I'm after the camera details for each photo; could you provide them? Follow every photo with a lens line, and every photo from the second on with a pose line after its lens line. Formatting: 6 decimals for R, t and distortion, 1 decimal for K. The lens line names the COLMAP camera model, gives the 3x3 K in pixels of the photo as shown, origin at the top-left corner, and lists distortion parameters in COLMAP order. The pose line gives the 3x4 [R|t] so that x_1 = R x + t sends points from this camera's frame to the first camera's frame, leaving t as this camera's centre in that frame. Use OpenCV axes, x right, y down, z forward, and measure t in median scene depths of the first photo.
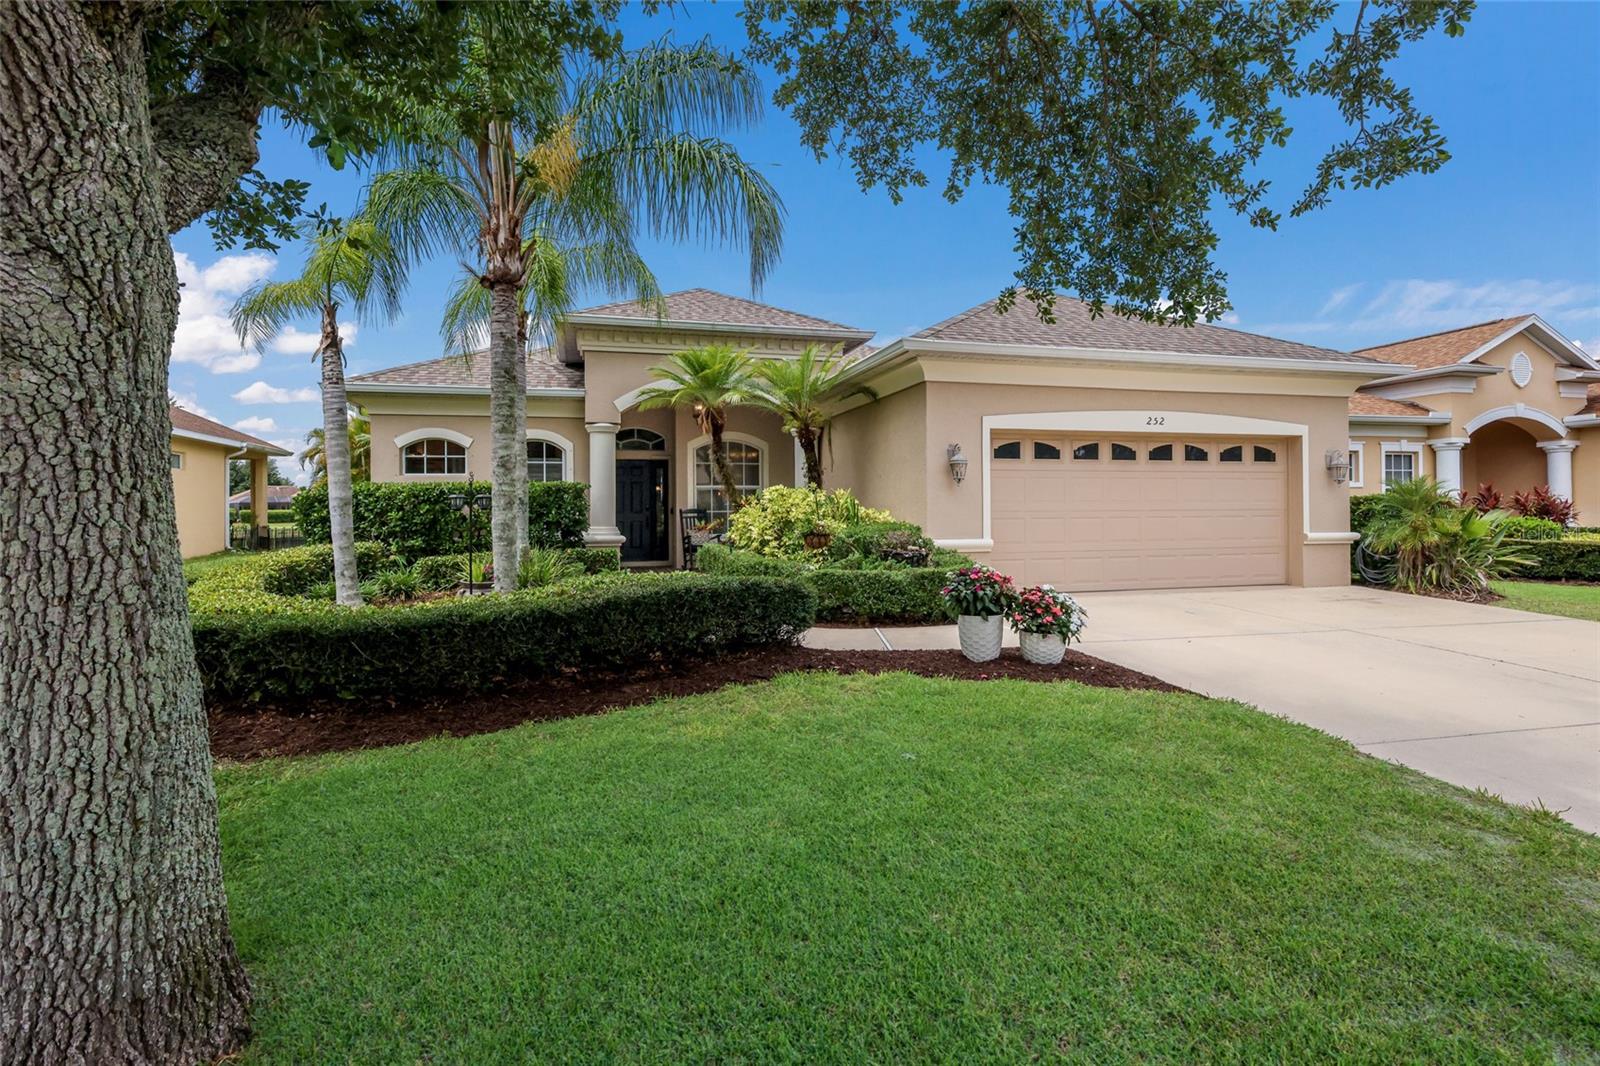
lens RADIAL K [[799.8, 0, 819.2], [0, 799.8, 501.9], [0, 0, 1]] dist [0.001644, 0.001366]
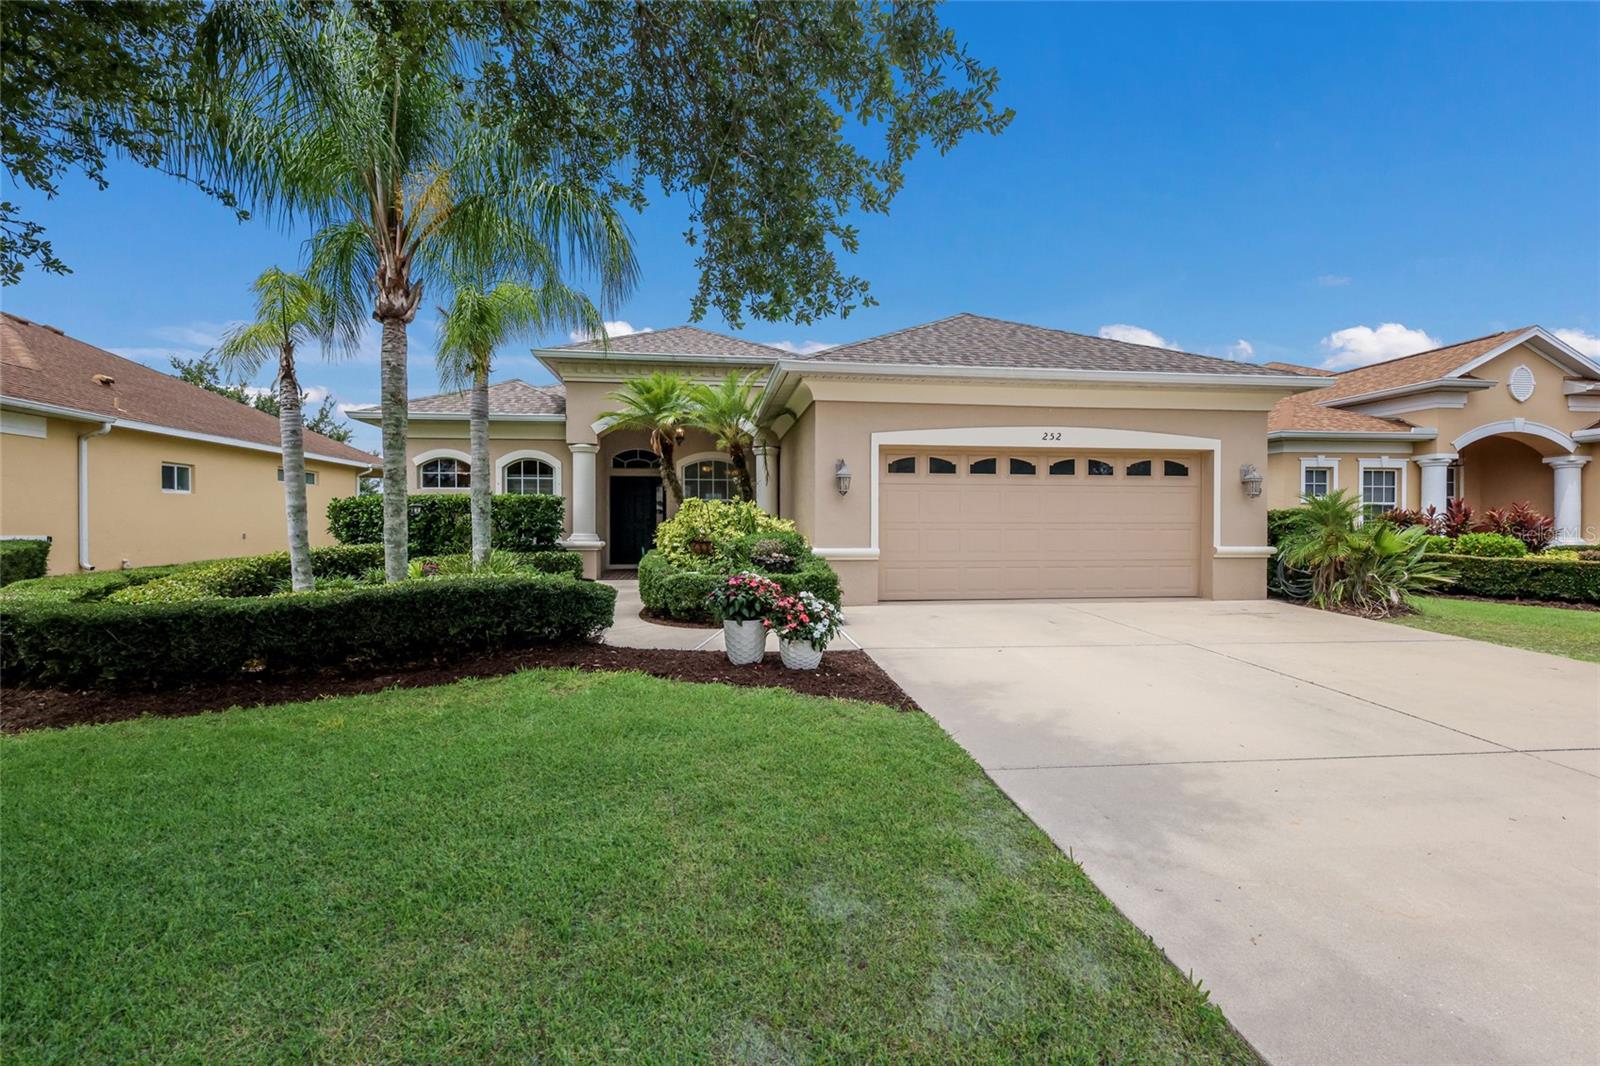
lens RADIAL K [[686.6, 0, 797.3], [0, 686.6, 531.1], [0, 0, 1]] dist [0.003159, 0.001279]
pose [[0.990251, 0.009900, -0.138940, 0.204620], [-0.006746, 0.999709, 0.023151, 0.002710], [0.139129, -0.021988, 0.990030, 0.067161]]
